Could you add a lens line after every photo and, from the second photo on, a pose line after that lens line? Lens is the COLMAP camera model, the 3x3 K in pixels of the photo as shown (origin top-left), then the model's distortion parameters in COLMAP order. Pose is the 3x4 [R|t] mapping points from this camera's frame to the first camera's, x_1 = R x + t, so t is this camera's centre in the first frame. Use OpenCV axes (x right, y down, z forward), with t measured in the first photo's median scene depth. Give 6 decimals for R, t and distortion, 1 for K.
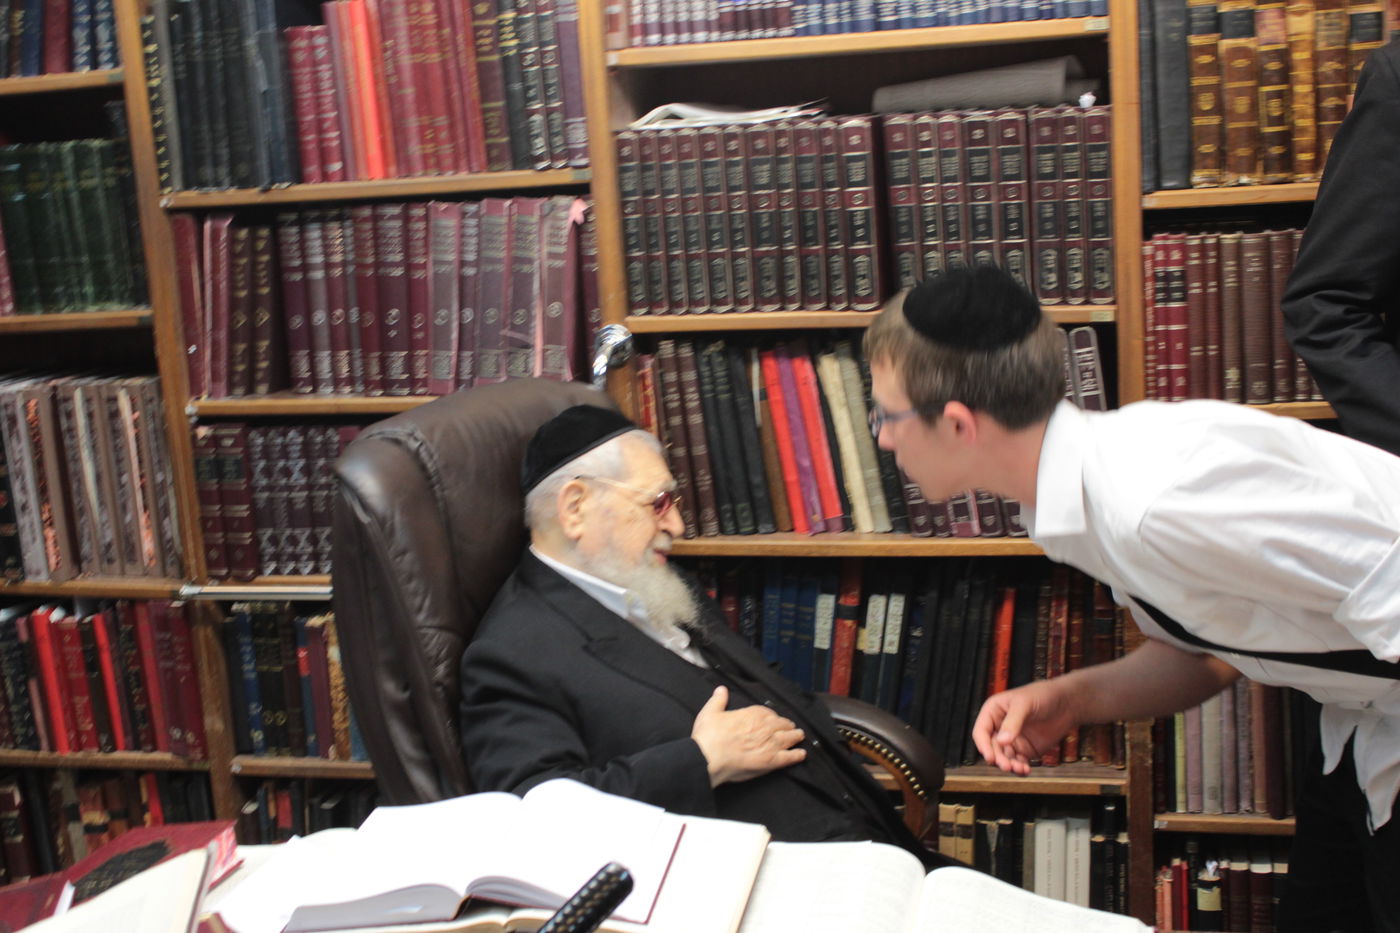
lens RADIAL K [[1850.0, 0, 704.8], [0, 1850.0, 458.1], [0, 0, 1]] dist [-0.072935, 0.000000]
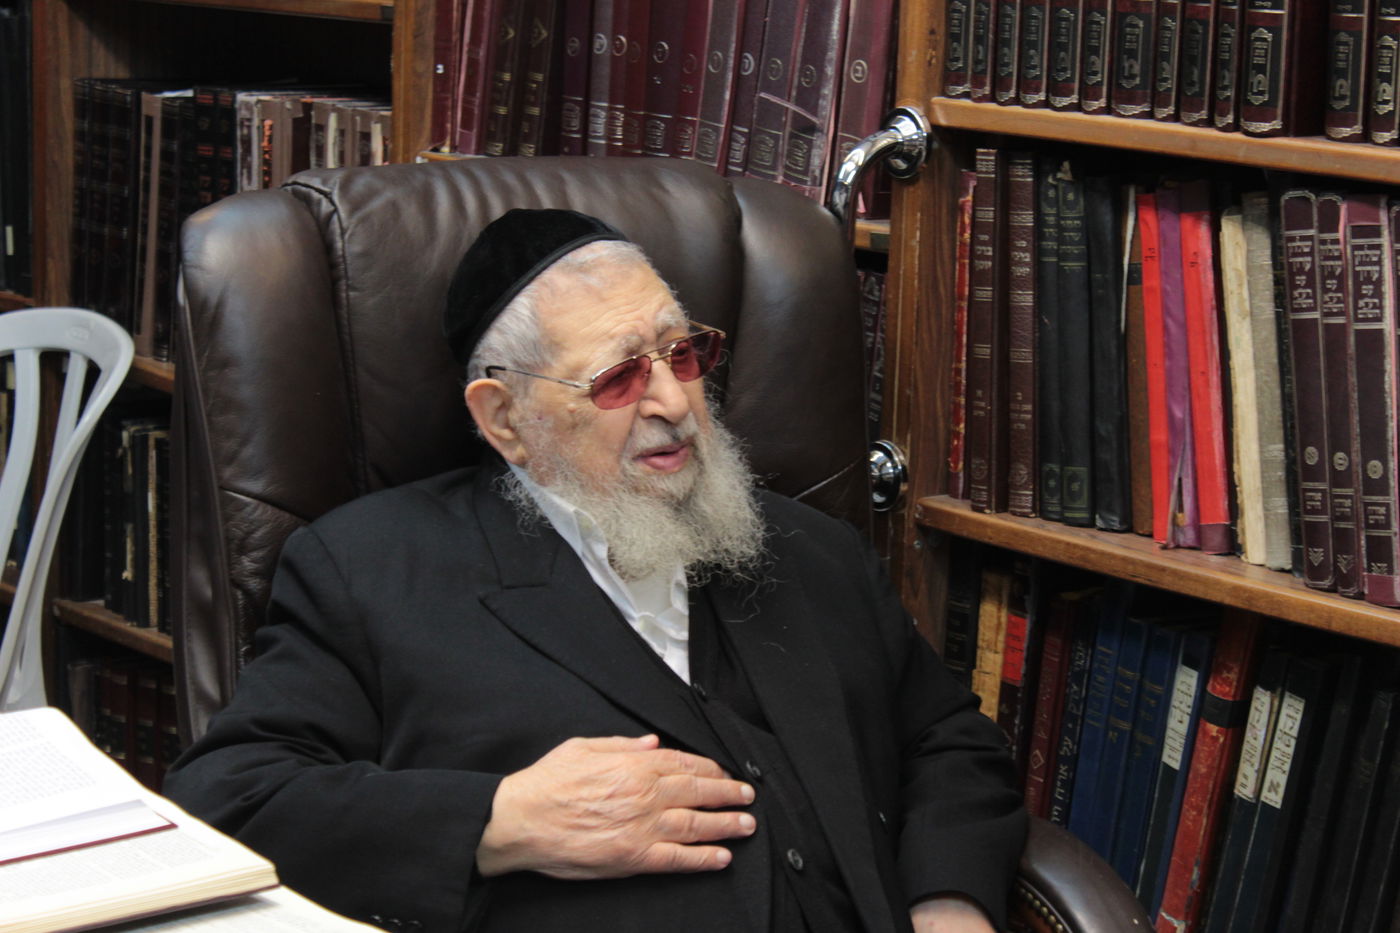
lens RADIAL K [[3432.6, 0, 697.8], [0, 3432.6, 462.6], [0, 0, 1]] dist [0.098017, 0.000000]
pose [[0.801790, 0.193493, -0.565414, 0.507744], [-0.198702, 0.978619, 0.053127, -0.008403], [0.563604, 0.069753, 0.823095, 0.105780]]
